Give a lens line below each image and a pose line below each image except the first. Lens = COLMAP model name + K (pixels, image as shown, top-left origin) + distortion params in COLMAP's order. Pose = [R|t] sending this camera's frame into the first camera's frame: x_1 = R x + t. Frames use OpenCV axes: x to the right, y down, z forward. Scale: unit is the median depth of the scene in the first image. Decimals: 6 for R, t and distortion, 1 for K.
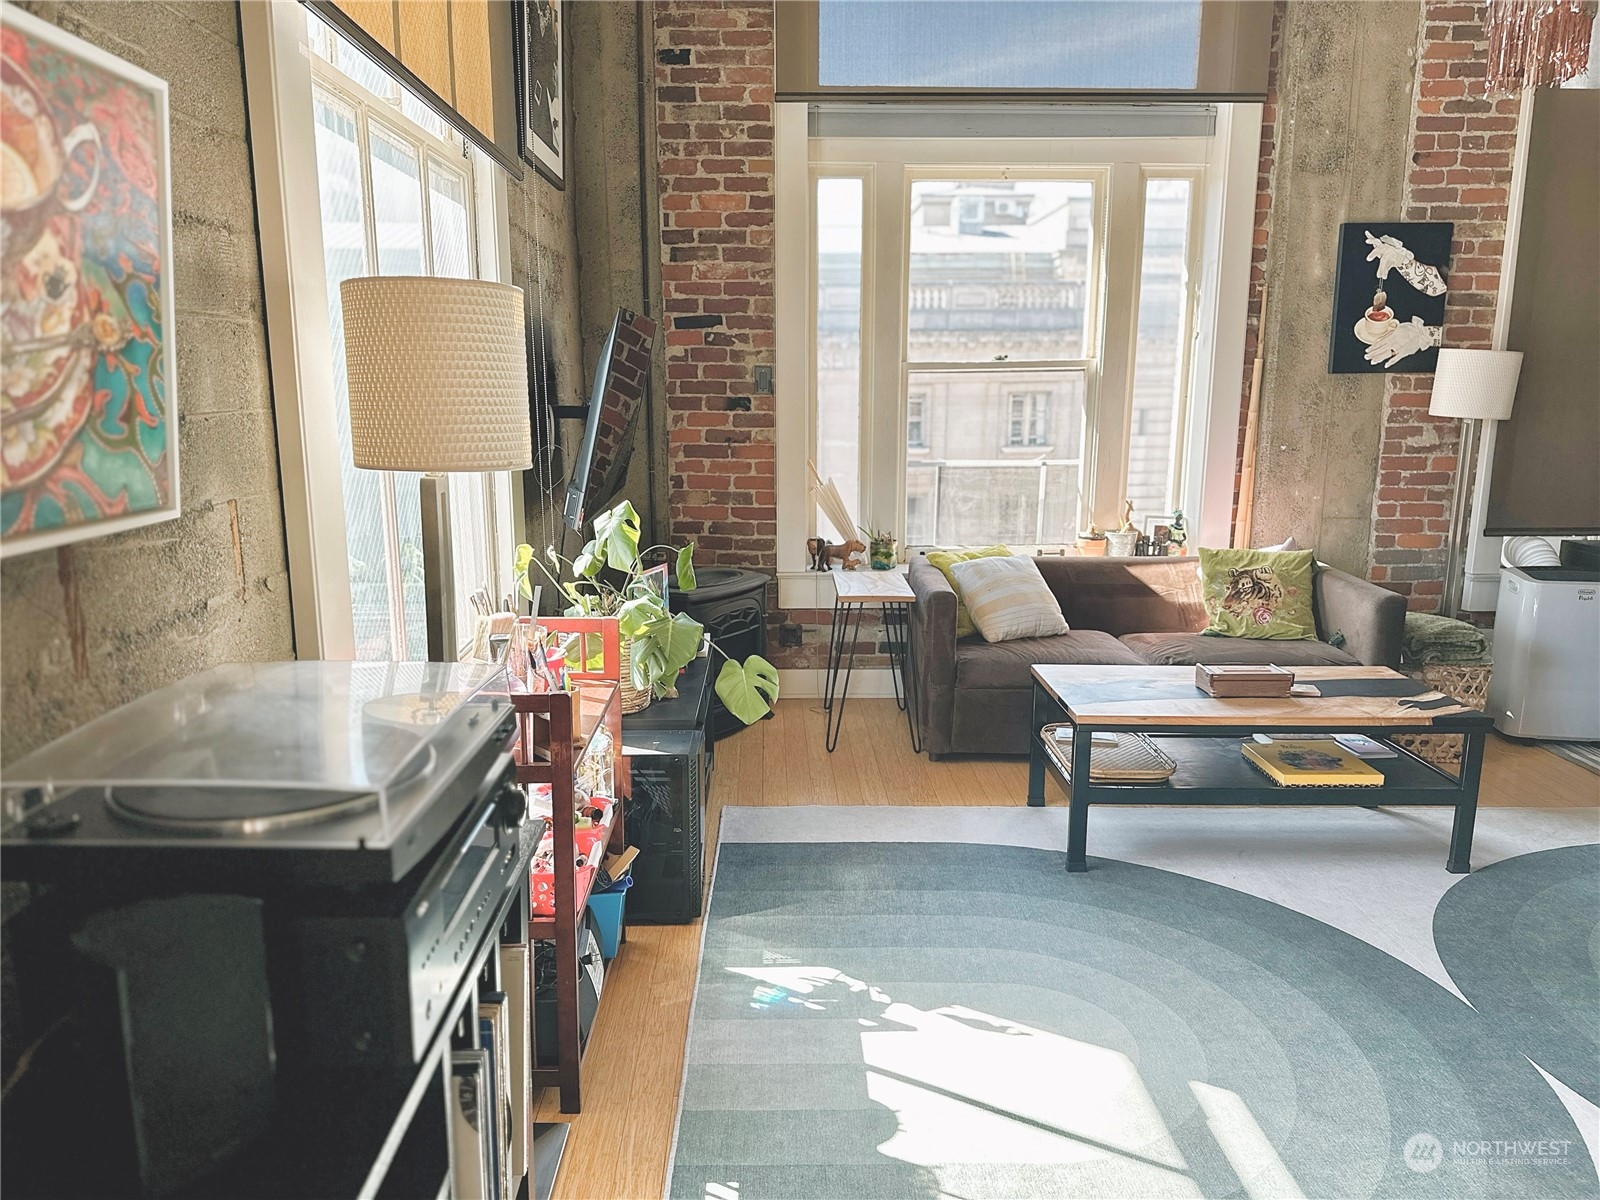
lens RADIAL K [[1115.7, 0, 800.0], [0, 1115.7, 600.0], [0, 0, 1]] dist [0.077789, -0.101242]
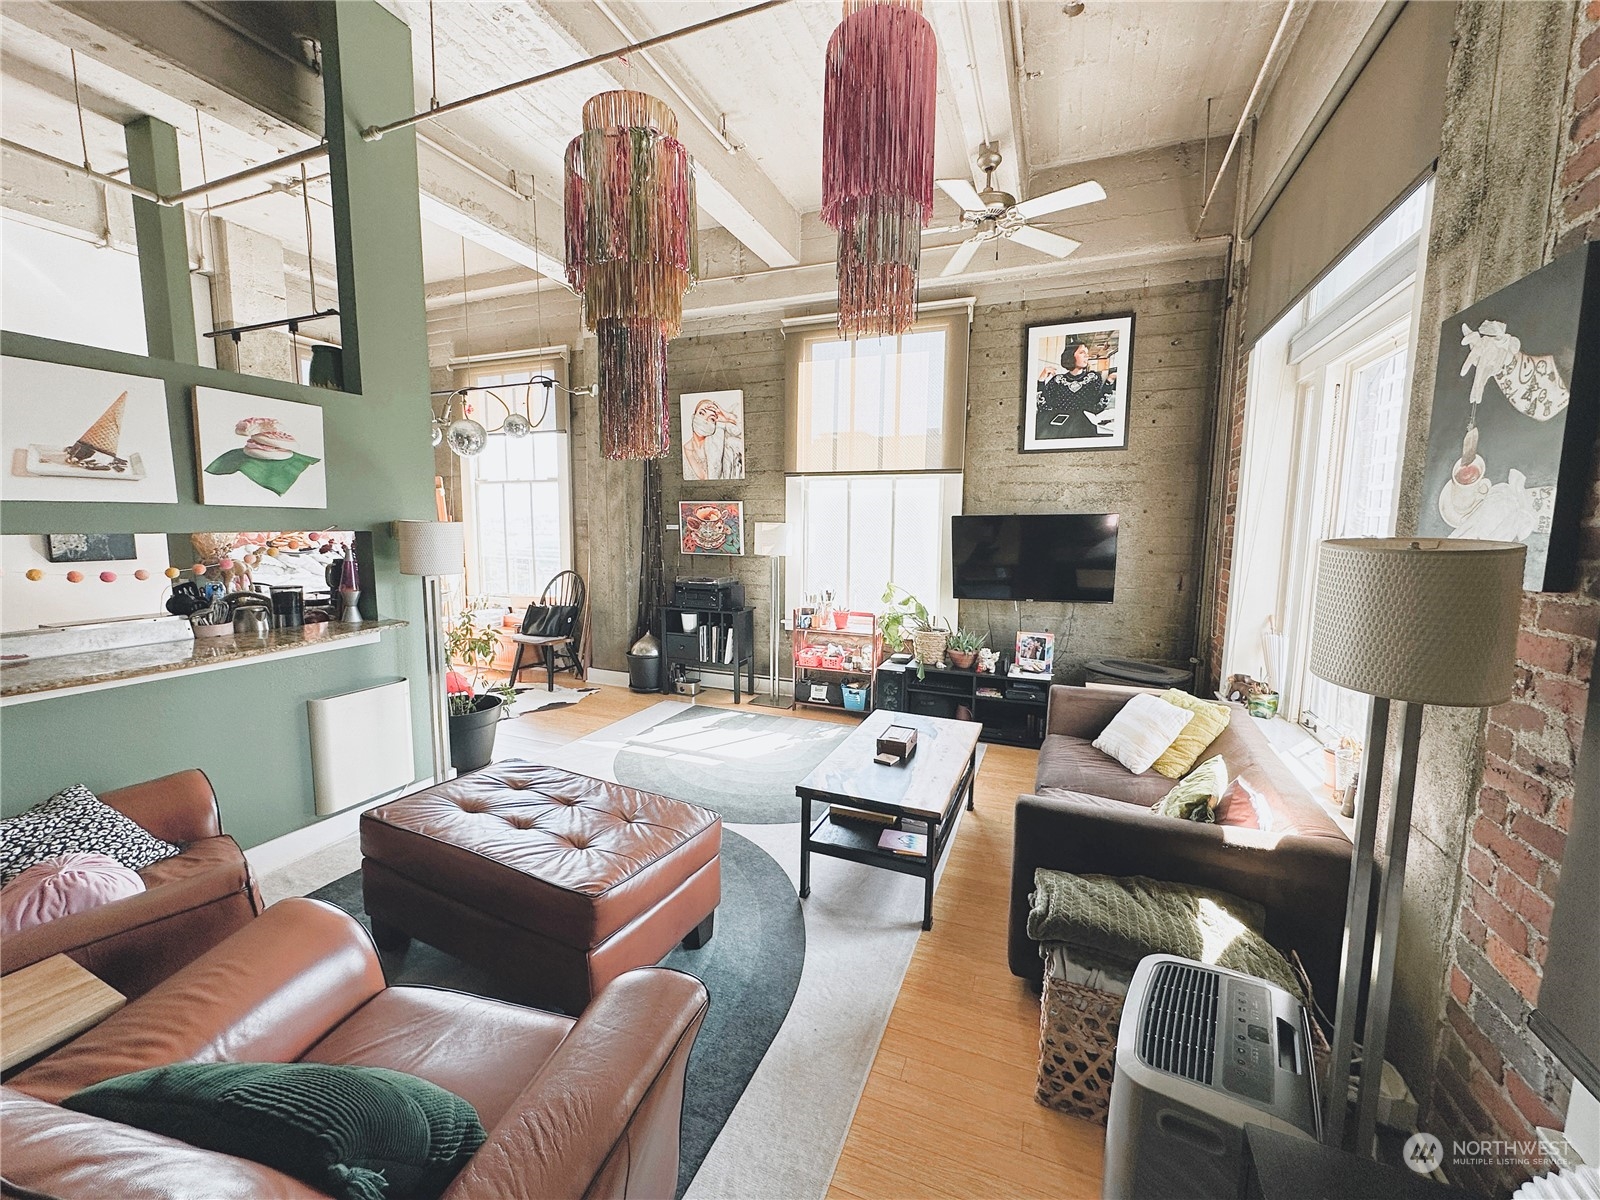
lens RADIAL K [[638.9, 0, 800.0], [0, 638.9, 600.0], [0, 0, 1]] dist [-0.000024, -0.000014]
pose [[-0.401149, 0.103575, -0.910138, 0.911278], [-0.181672, 0.964854, 0.189875, -0.195780], [0.897817, 0.241514, -0.368233, 0.849030]]
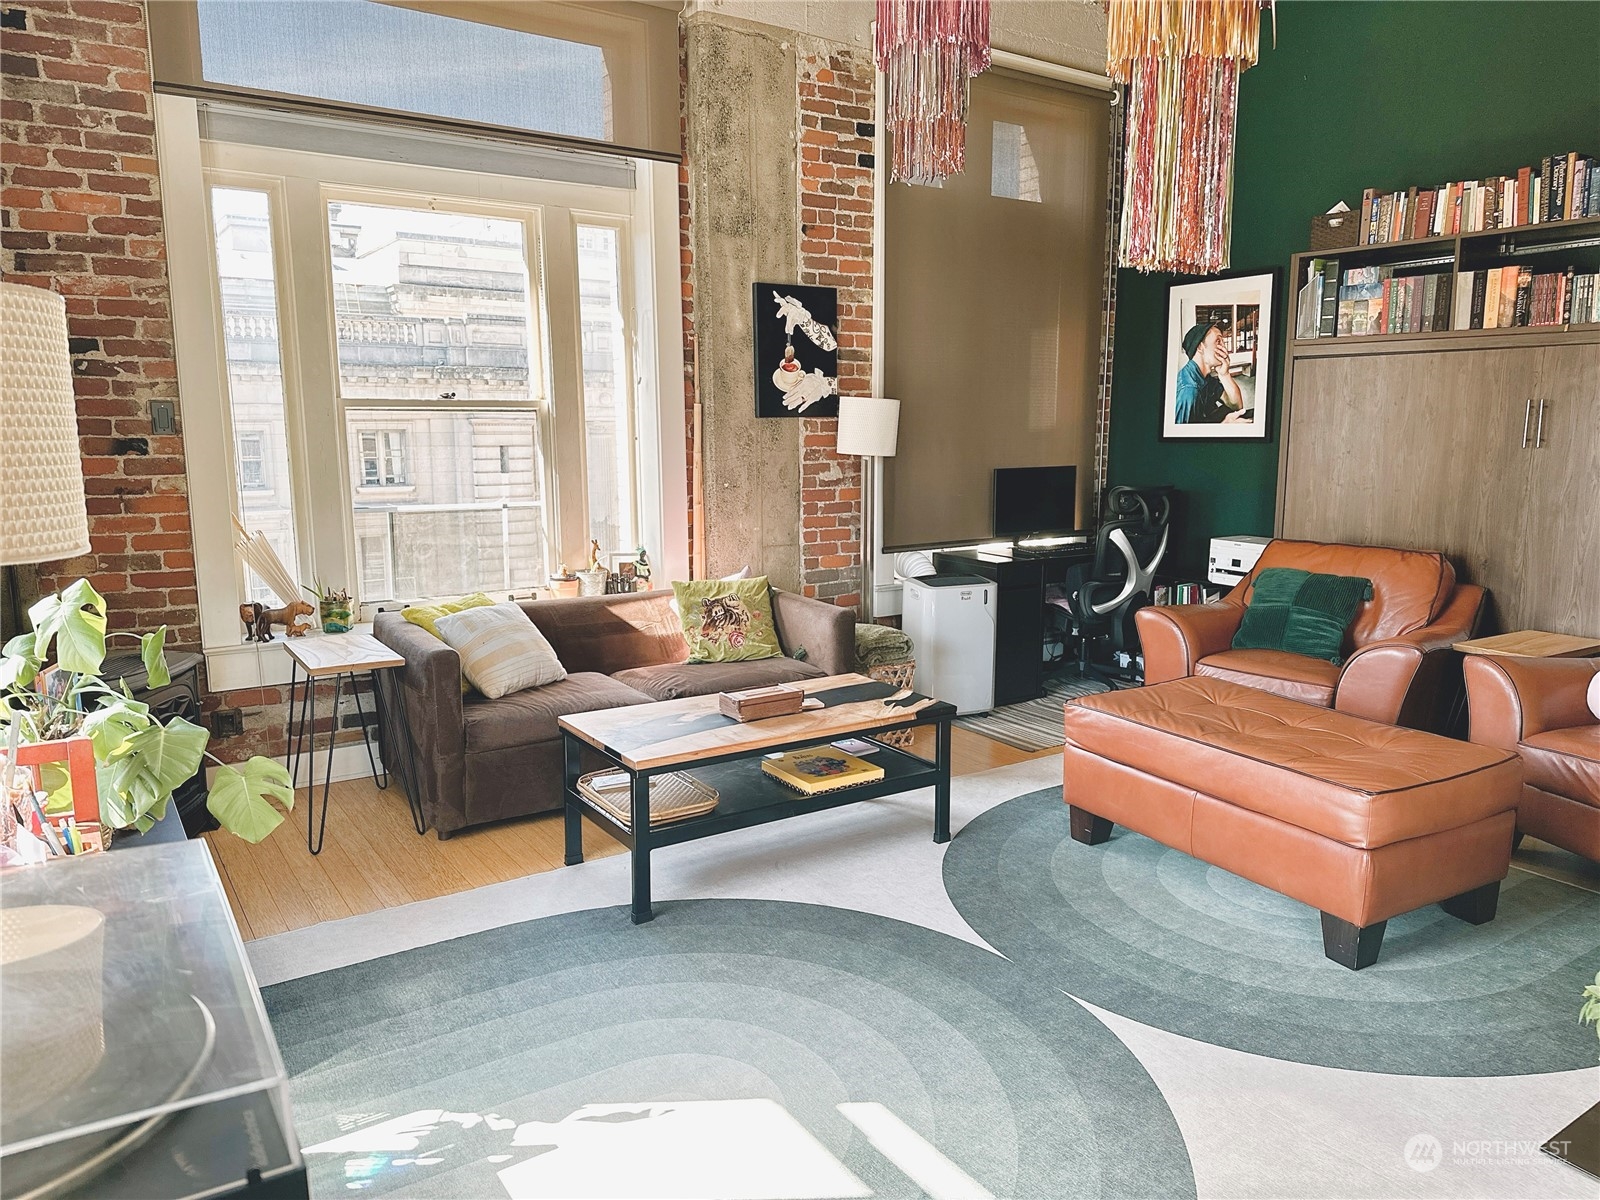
lens RADIAL K [[1099.2, 0, 800.0], [0, 1099.2, 600.0], [0, 0, 1]] dist [0.145567, -0.218383]
pose [[0.845097, -0.085701, 0.527700, -0.087438], [0.102376, 0.994743, -0.002402, -0.014164], [-0.524720, 0.056054, 0.849428, 0.063101]]
